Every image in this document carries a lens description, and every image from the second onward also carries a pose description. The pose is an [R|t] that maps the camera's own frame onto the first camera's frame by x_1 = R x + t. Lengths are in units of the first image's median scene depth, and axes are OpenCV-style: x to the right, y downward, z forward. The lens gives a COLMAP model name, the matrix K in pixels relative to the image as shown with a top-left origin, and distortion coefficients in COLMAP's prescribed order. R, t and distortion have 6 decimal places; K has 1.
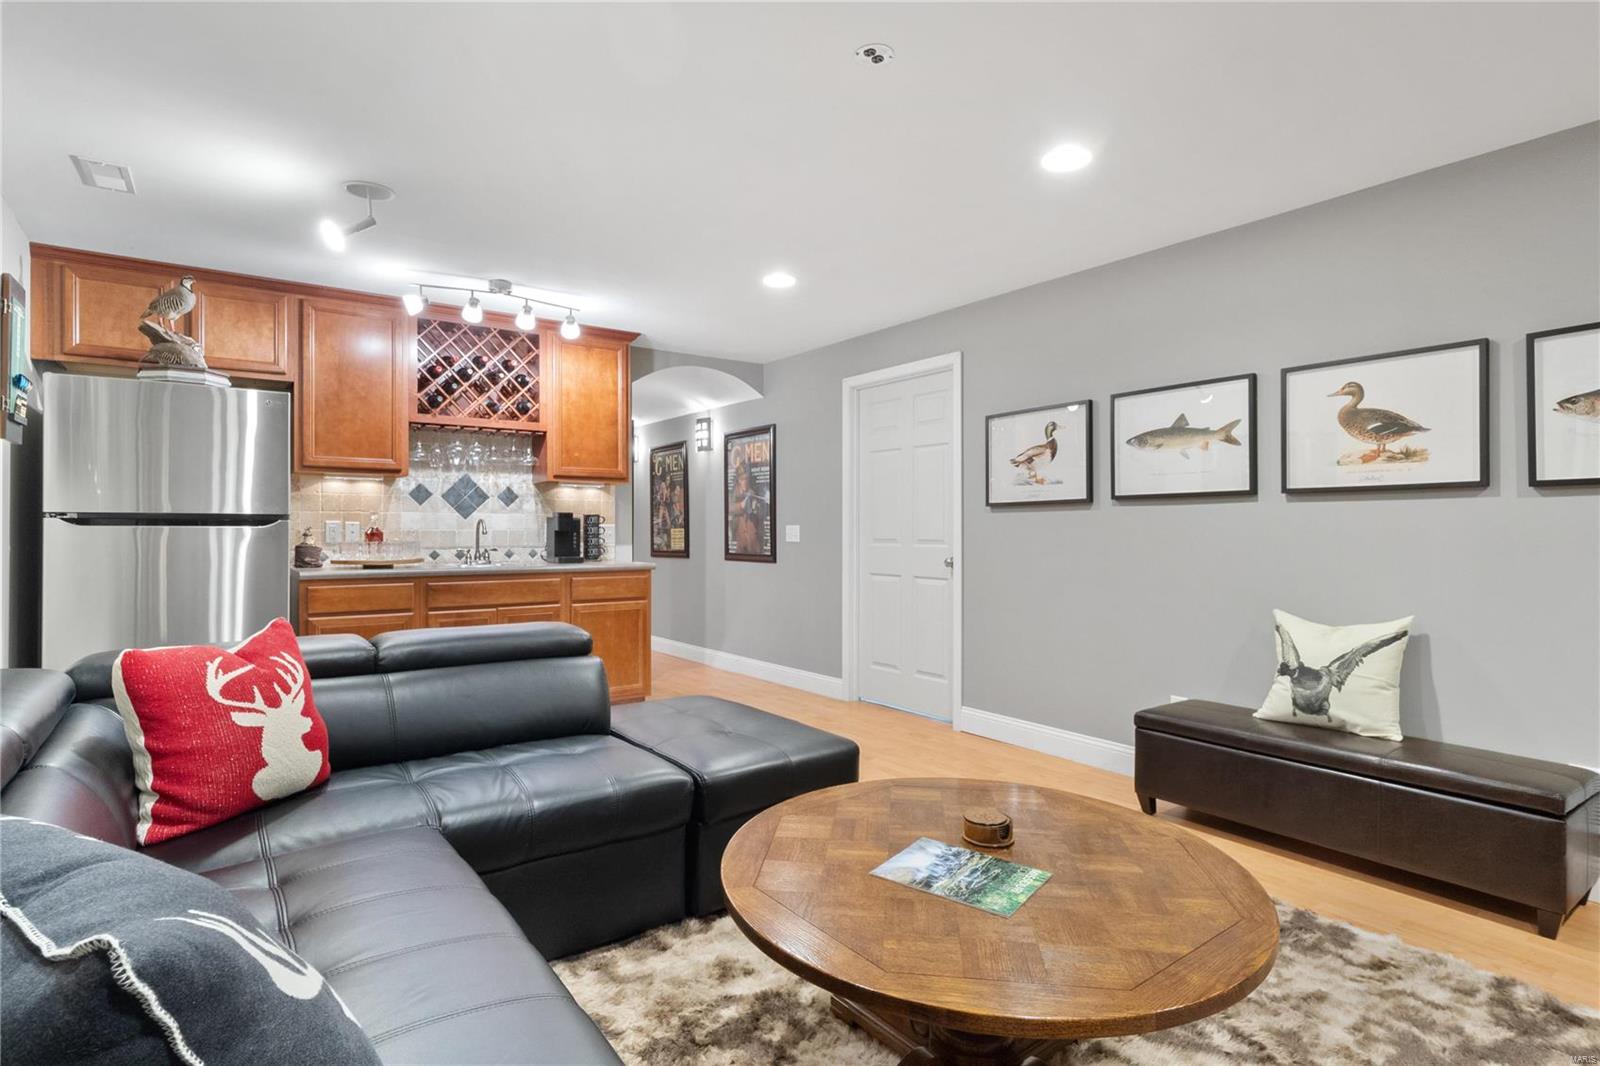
lens RADIAL K [[802.0, 0, 805.6], [0, 802.0, 524.1], [0, 0, 1]] dist [-0.001517, -0.000226]
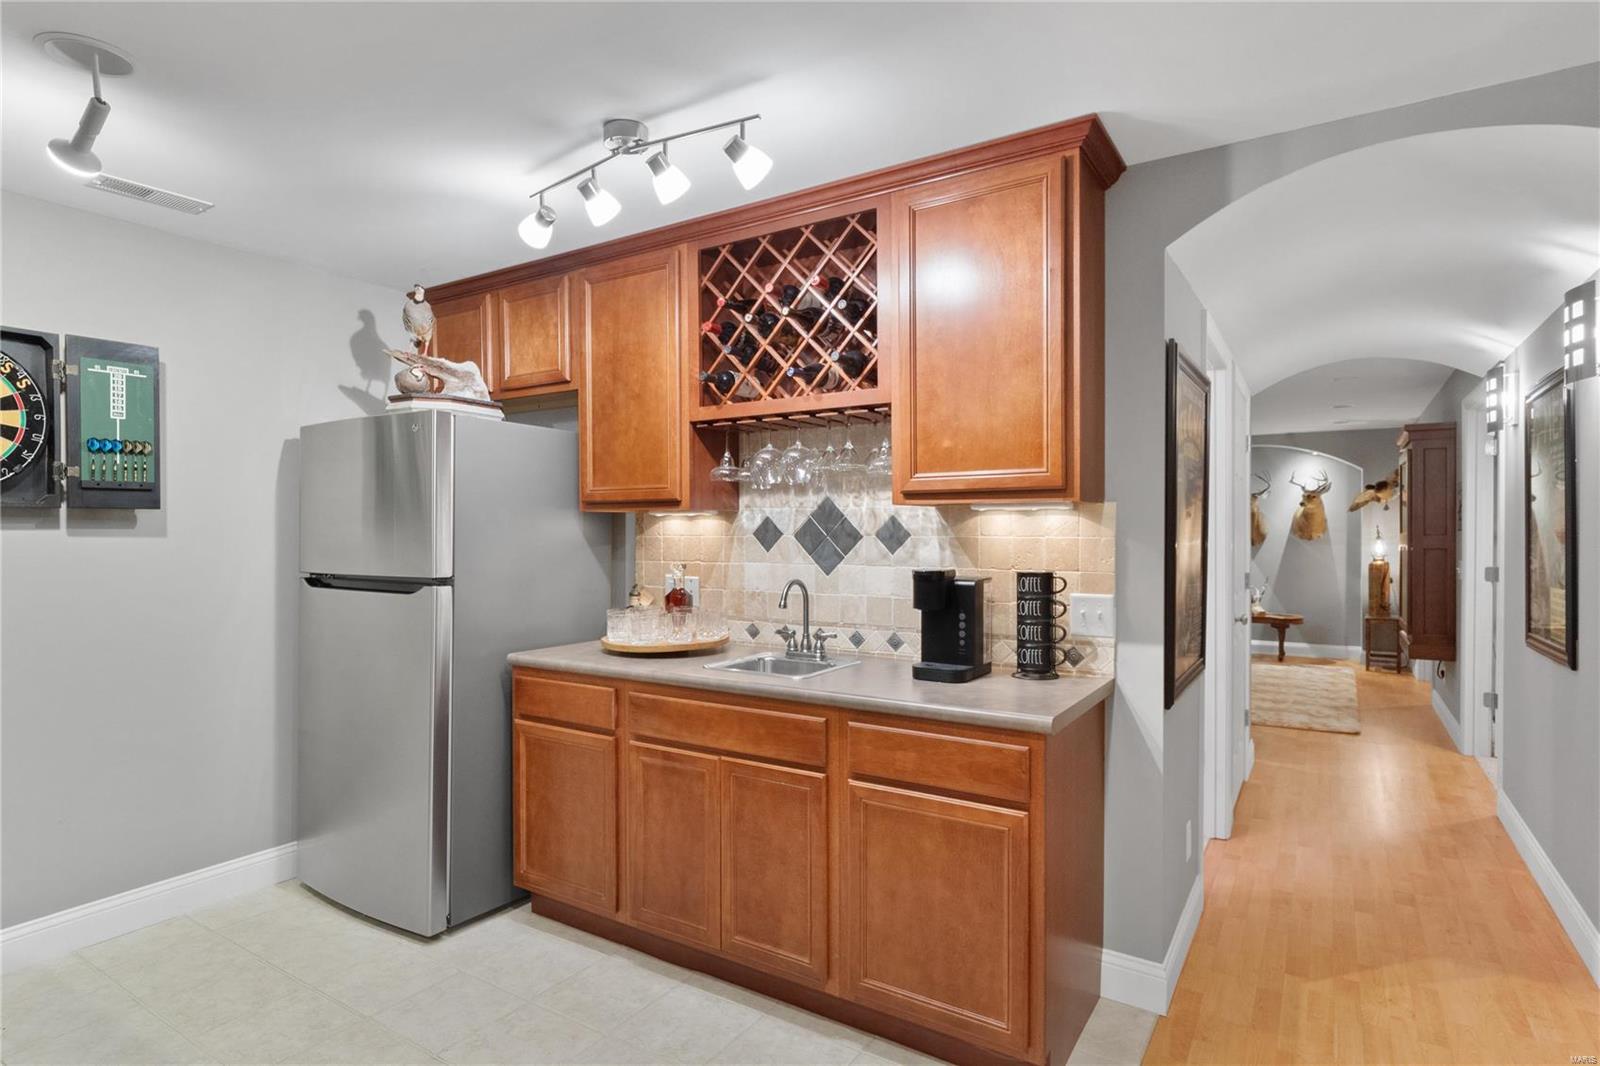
lens RADIAL K [[844.8, 0, 800.9], [0, 844.8, 545.9], [0, 0, 1]] dist [-0.001009, -0.000105]
pose [[0.357888, 0.017722, -0.933596, 0.140341], [0.009335, 0.999702, 0.022555, -0.042517], [0.933718, -0.016787, 0.357616, 0.789586]]
